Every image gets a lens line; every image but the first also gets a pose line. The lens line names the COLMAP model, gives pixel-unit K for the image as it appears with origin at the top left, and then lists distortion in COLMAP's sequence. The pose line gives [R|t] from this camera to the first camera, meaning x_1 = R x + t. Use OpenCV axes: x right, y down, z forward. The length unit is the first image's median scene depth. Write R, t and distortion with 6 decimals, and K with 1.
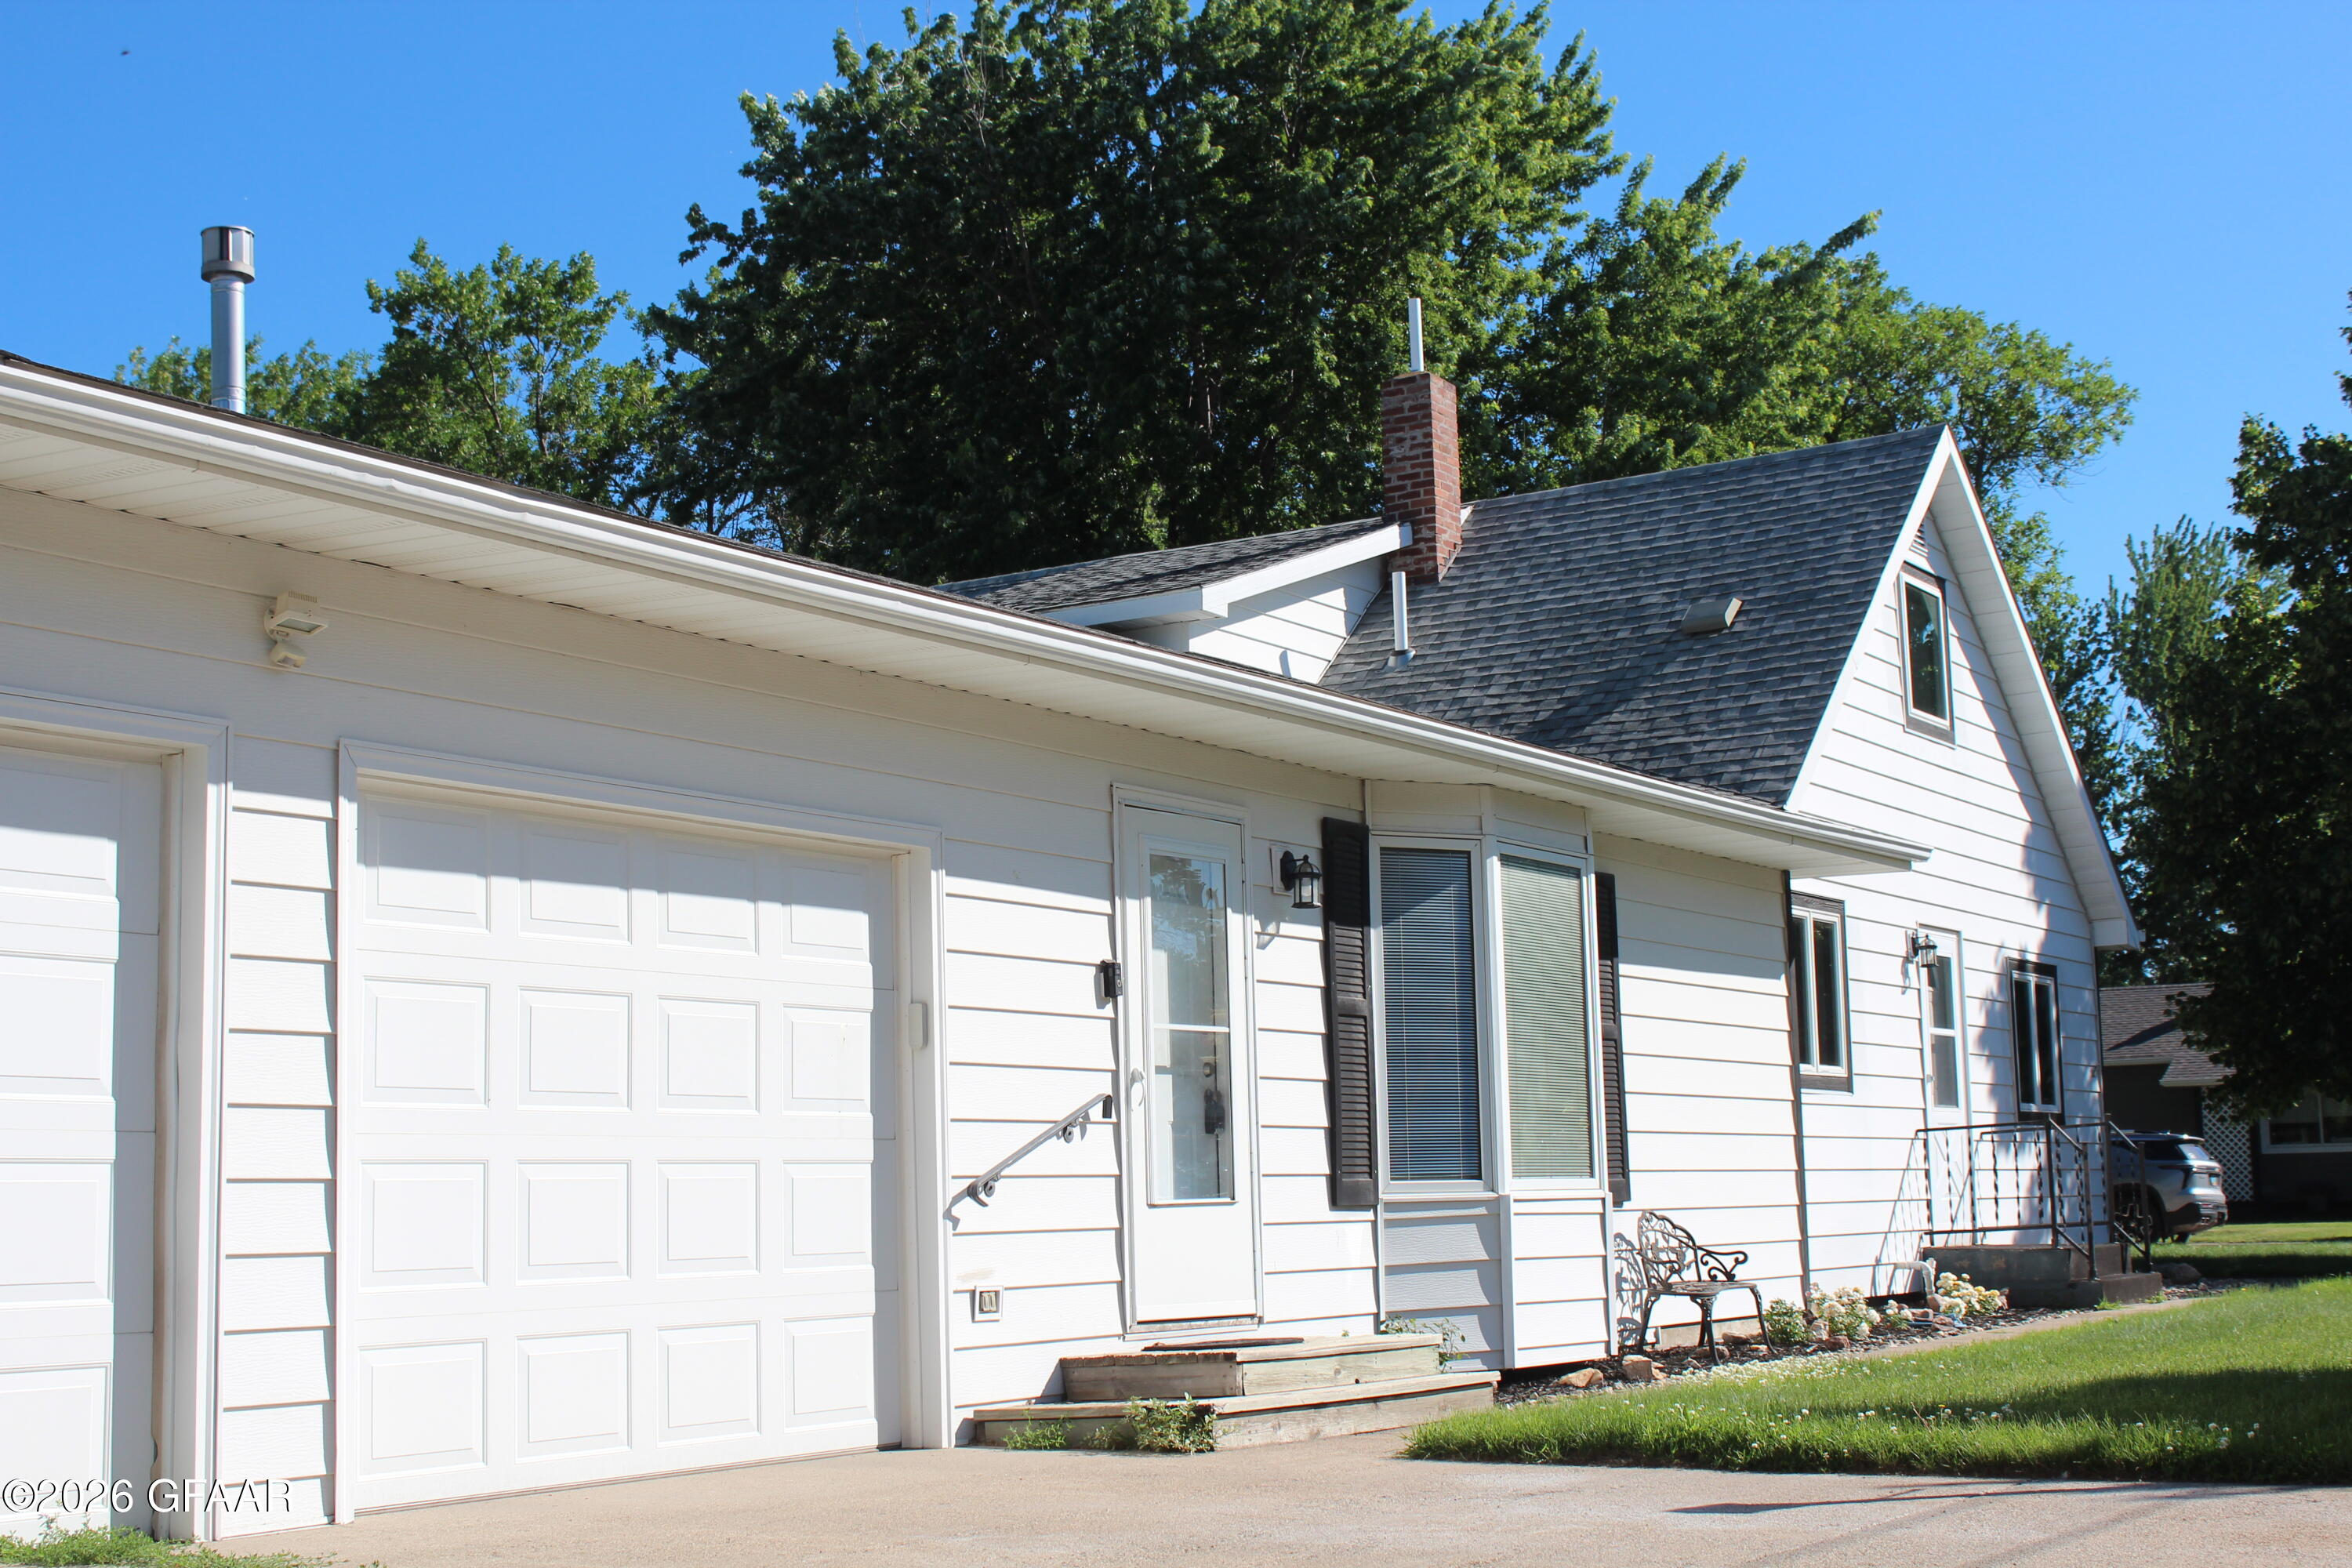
lens RADIAL K [[3138.3, 0, 1174.2], [0, 3138.3, 741.5], [0, 0, 1]] dist [-0.045146, -0.002909]
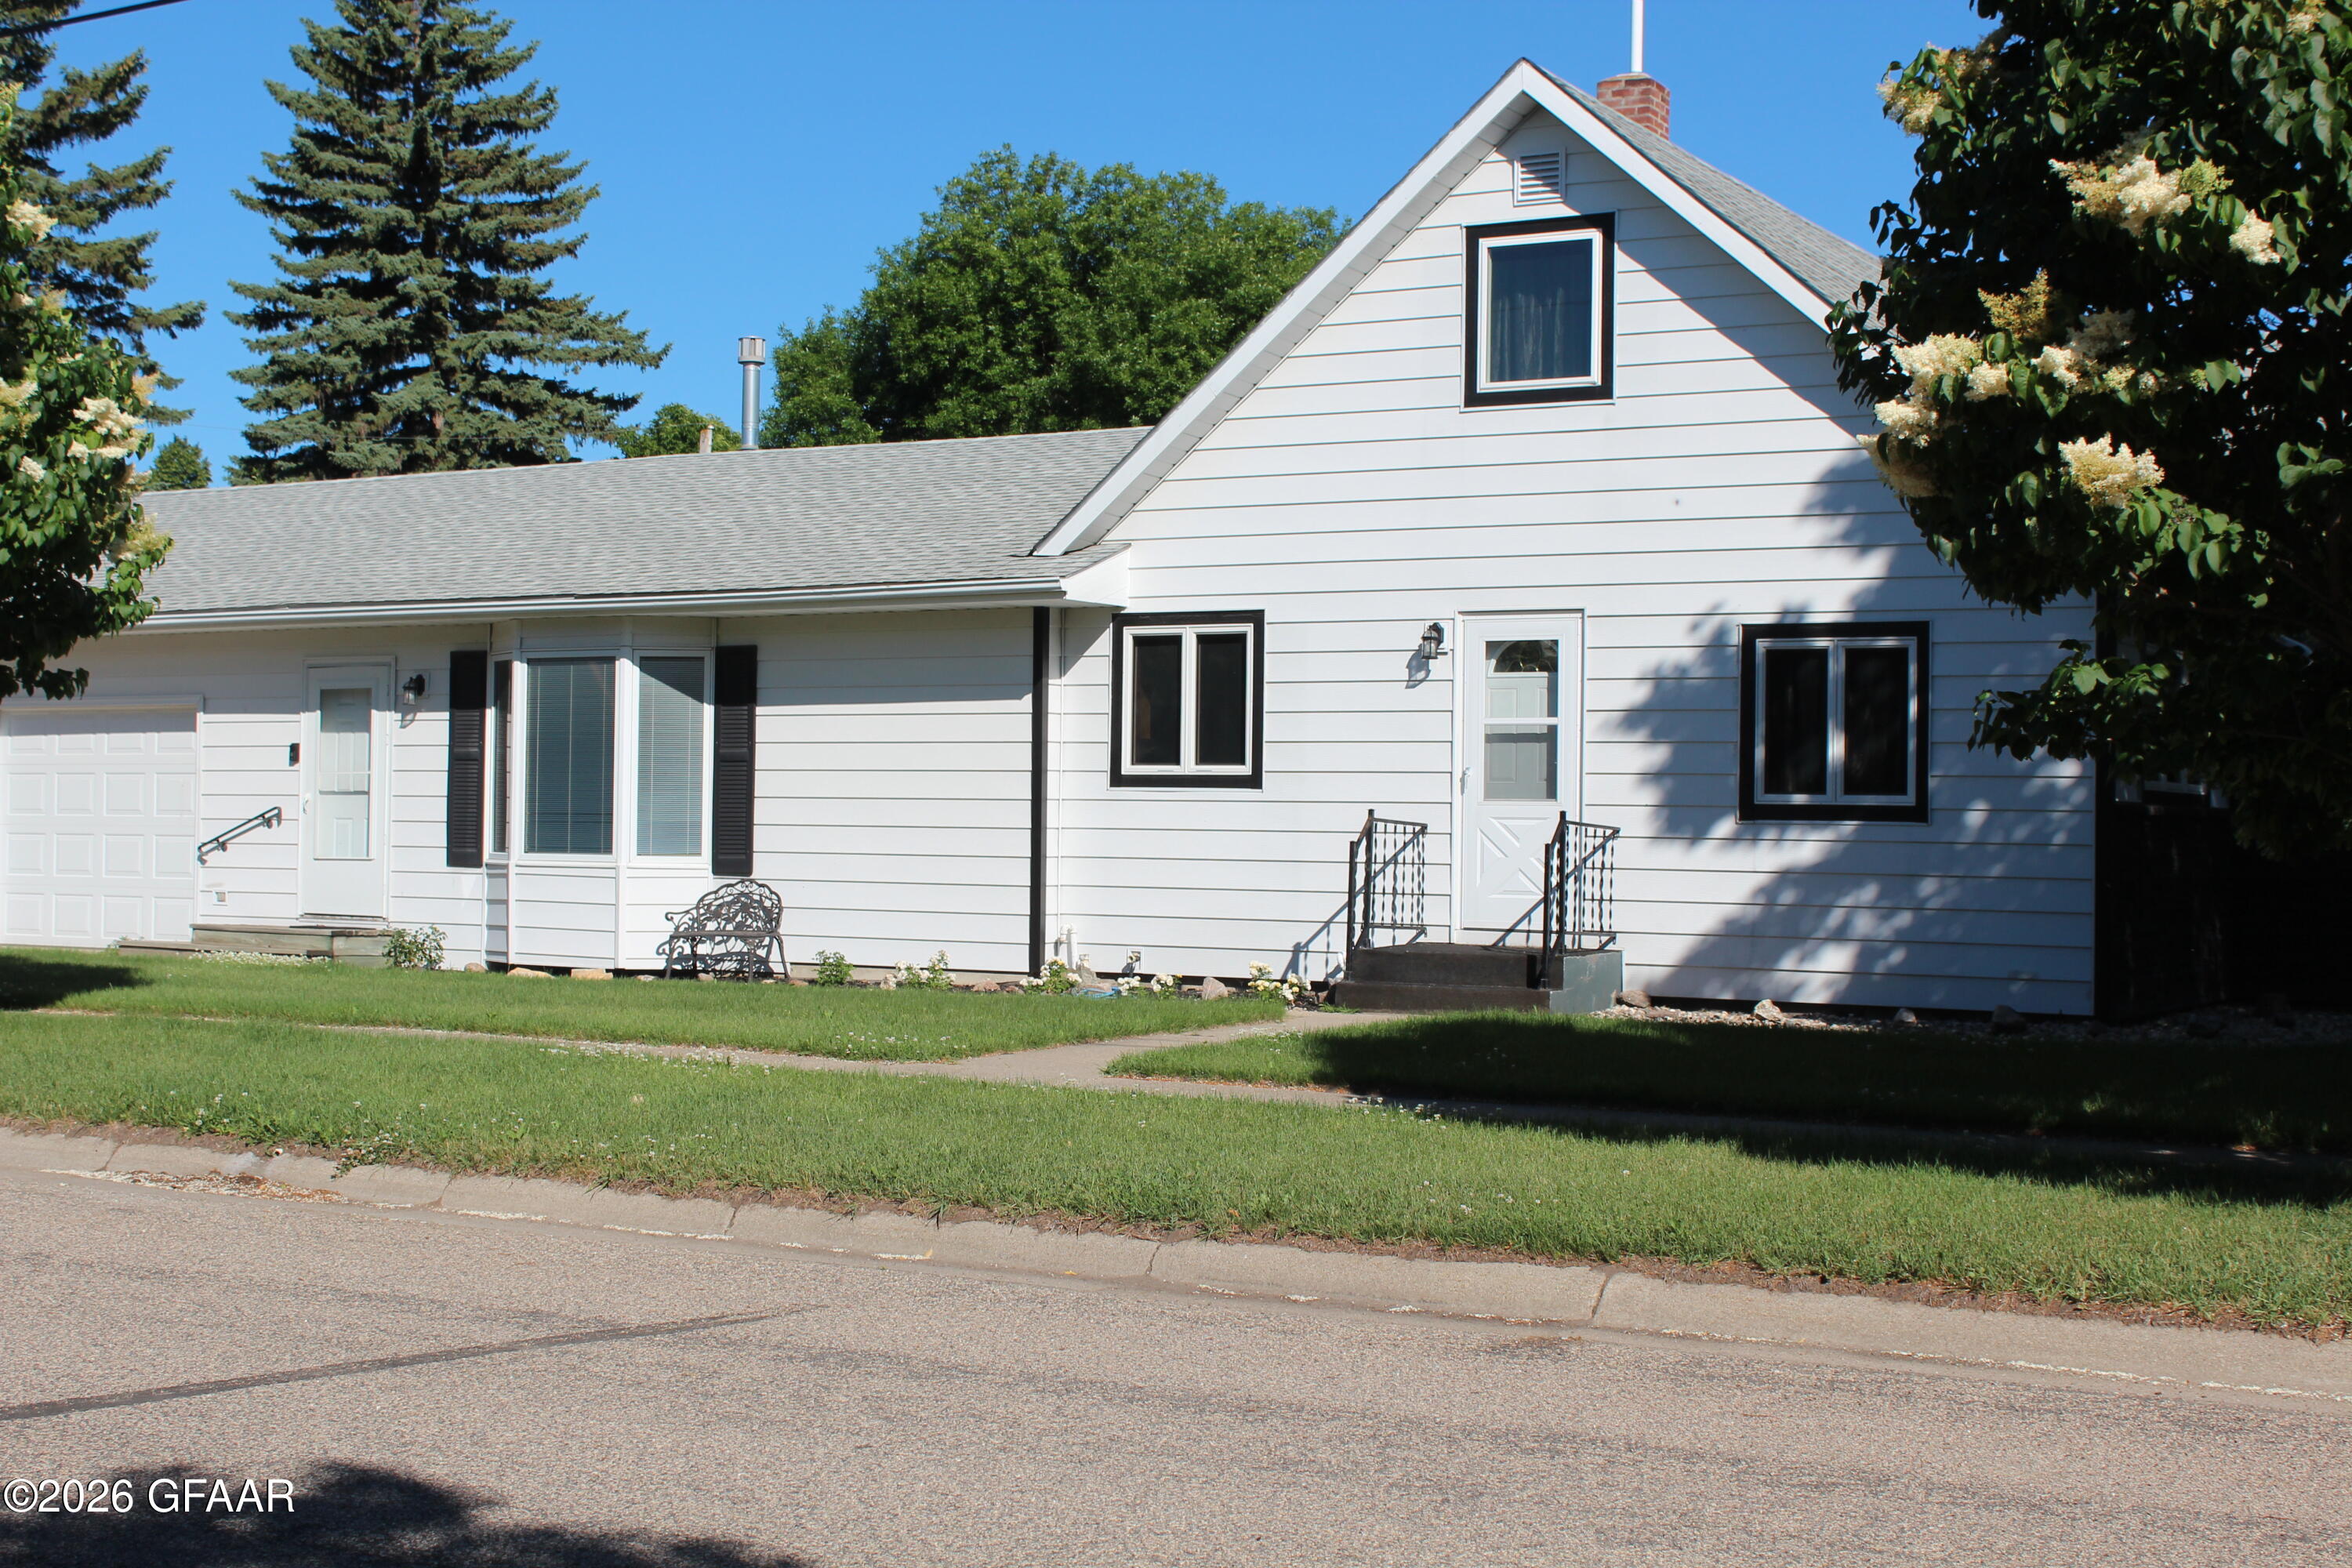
lens RADIAL K [[3206.4, 0, 1176.0], [0, 3206.4, 784.0], [0, 0, 1]] dist [-0.099504, 0.045681]
pose [[0.018872, 0.021888, -0.999582, 1.586791], [0.143133, 0.989403, 0.024367, 0.096380], [0.989523, -0.143533, 0.015539, 1.153362]]
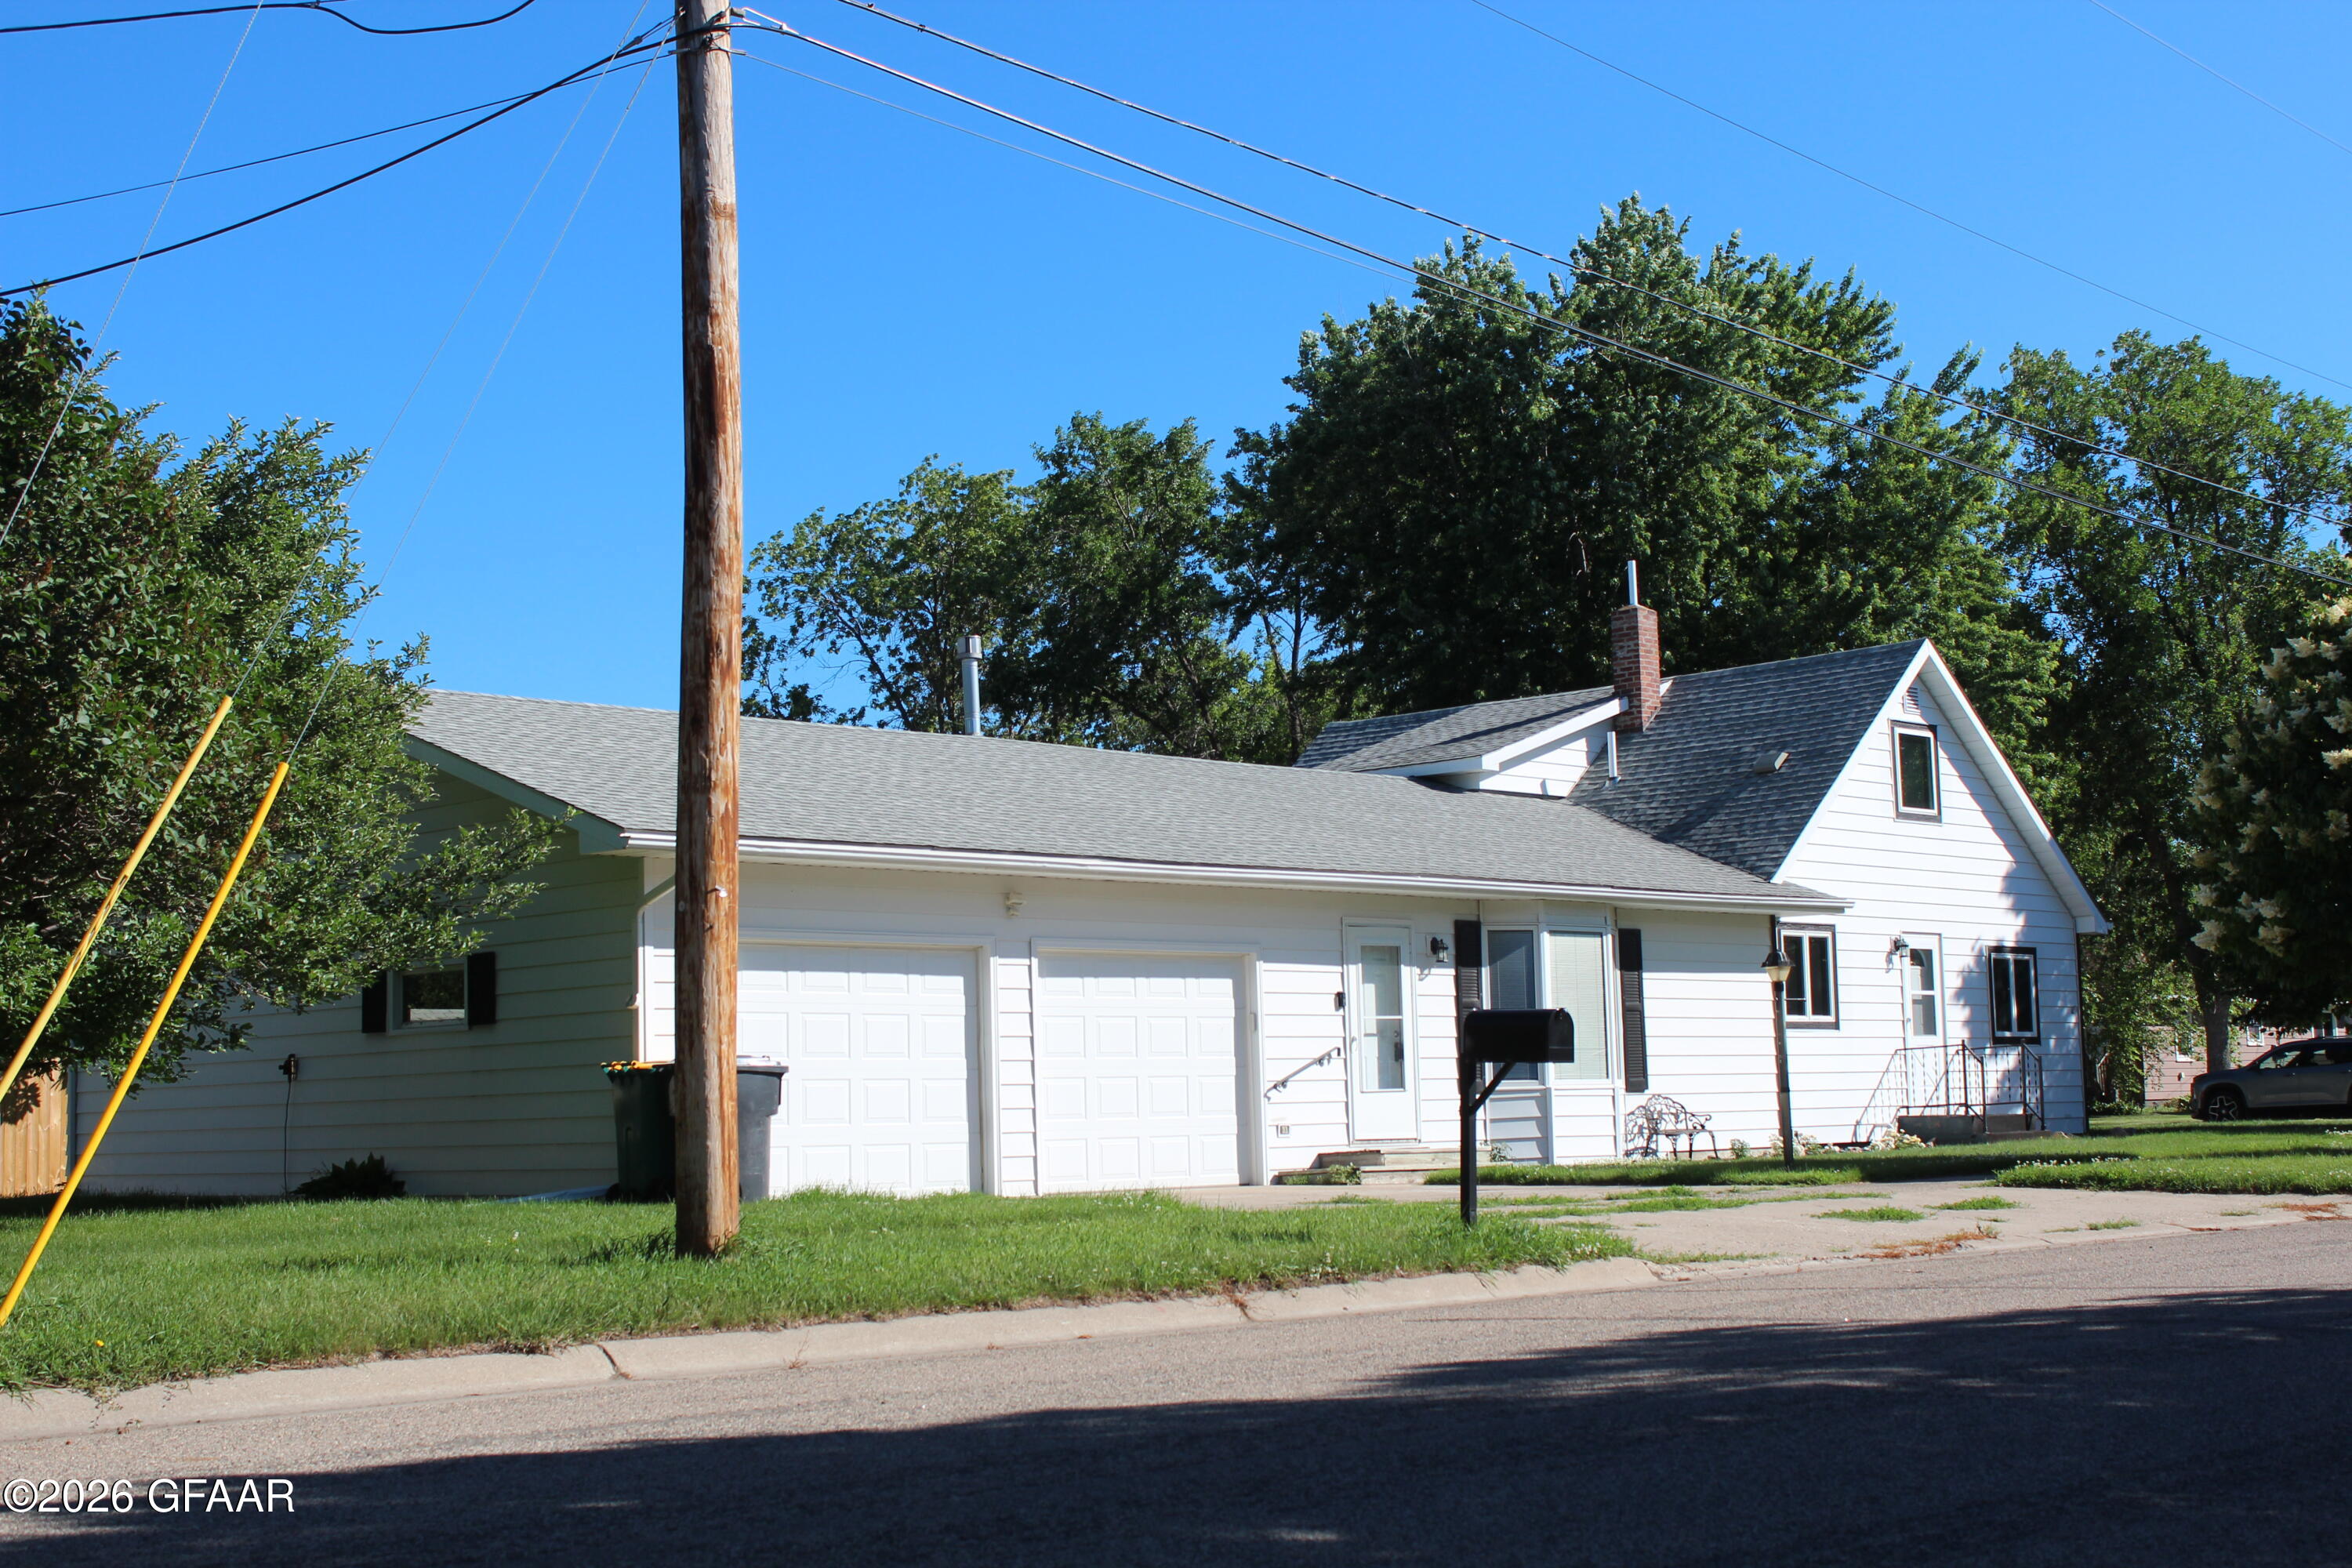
lens RADIAL K [[3206.4, 0, 1176.0], [0, 3206.4, 784.0], [0, 0, 1]] dist [-0.099504, 0.045681]
pose [[0.977728, -0.023505, -0.208555, 0.278726], [0.033447, 0.998460, 0.044270, -0.151788], [0.207194, -0.050259, 0.977008, -1.067730]]
